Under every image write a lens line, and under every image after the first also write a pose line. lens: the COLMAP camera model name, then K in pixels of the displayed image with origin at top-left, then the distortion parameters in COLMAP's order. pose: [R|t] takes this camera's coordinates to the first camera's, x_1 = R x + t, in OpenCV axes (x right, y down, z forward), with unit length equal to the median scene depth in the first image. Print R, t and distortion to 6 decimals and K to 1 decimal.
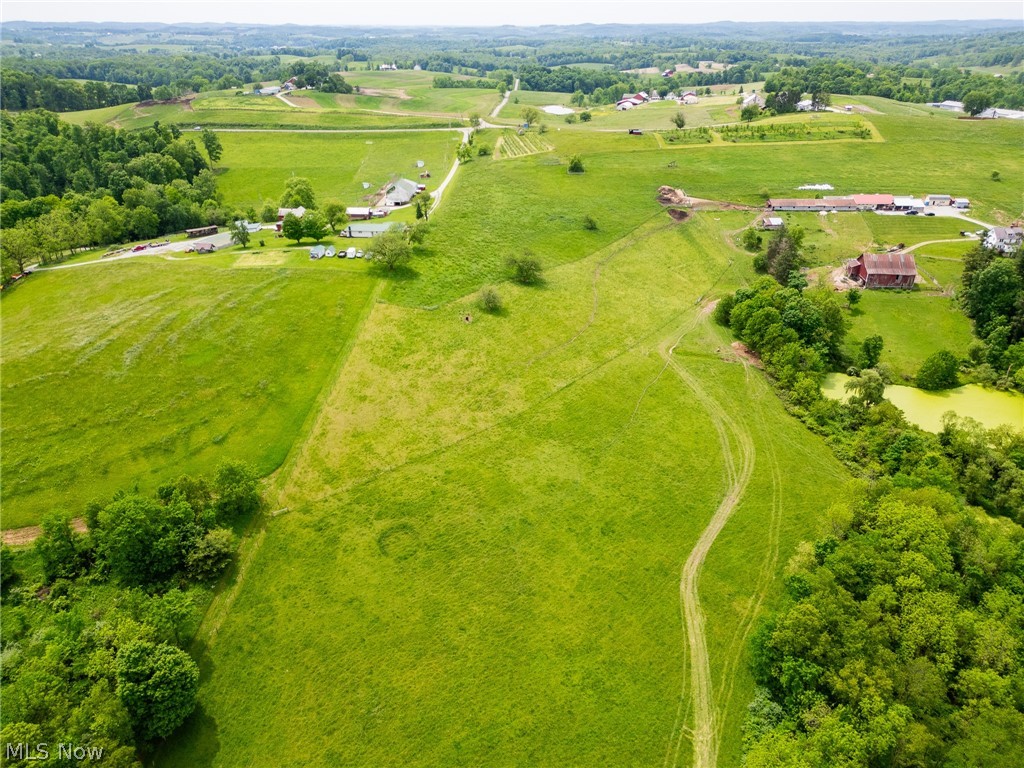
lens RADIAL K [[714.1, 0, 510.3], [0, 714.1, 378.2], [0, 0, 1]] dist [0.077005, -0.076799]
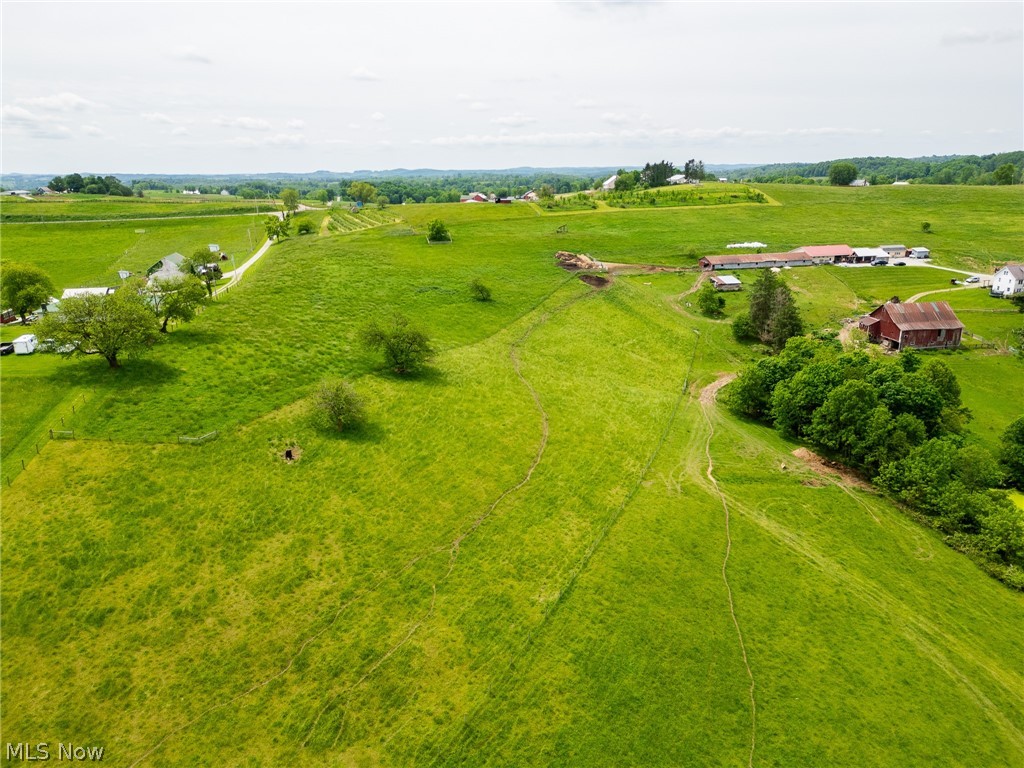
lens RADIAL K [[714.1, 0, 510.3], [0, 714.1, 378.2], [0, 0, 1]] dist [0.077005, -0.076799]
pose [[0.970622, -0.079393, 0.227133, -0.013010], [0.118136, 0.979624, -0.162418, -0.021307], [-0.209610, 0.184479, 0.960224, 0.276343]]
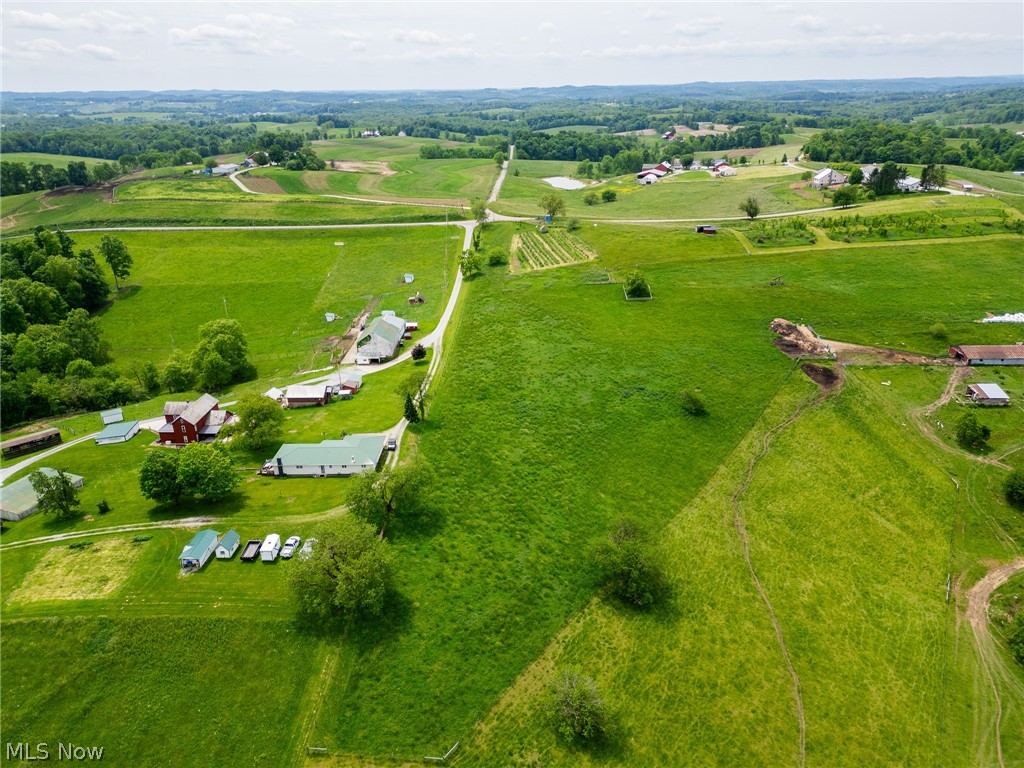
lens RADIAL K [[714.1, 0, 510.3], [0, 714.1, 378.2], [0, 0, 1]] dist [0.077005, -0.076799]
pose [[0.999607, -0.021736, 0.017689, -0.038373], [0.022947, 0.997183, -0.071412, -0.144890], [-0.016087, 0.071790, 0.997290, 0.292576]]
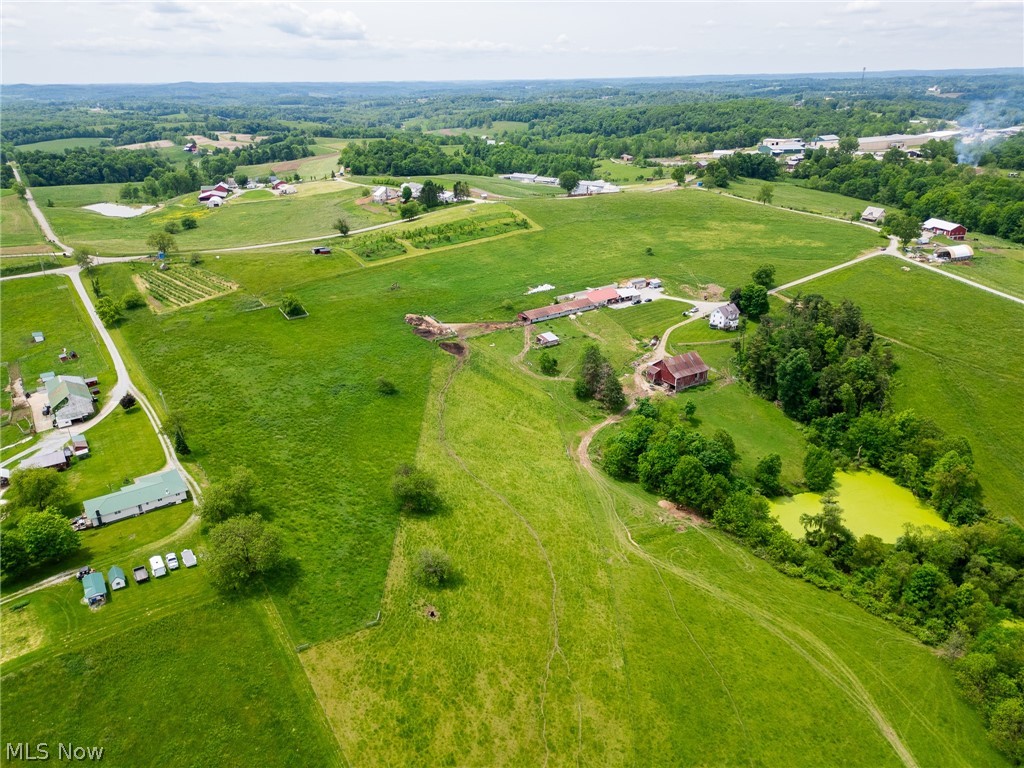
lens RADIAL K [[709.0, 0, 508.5], [0, 709.0, 386.3], [0, 0, 1]] dist [0.113715, -0.134874]
pose [[0.792156, -0.248354, 0.557503, -0.167631], [0.279592, 0.959643, 0.030224, -0.147821], [-0.542510, 0.131931, 0.829624, 0.185864]]
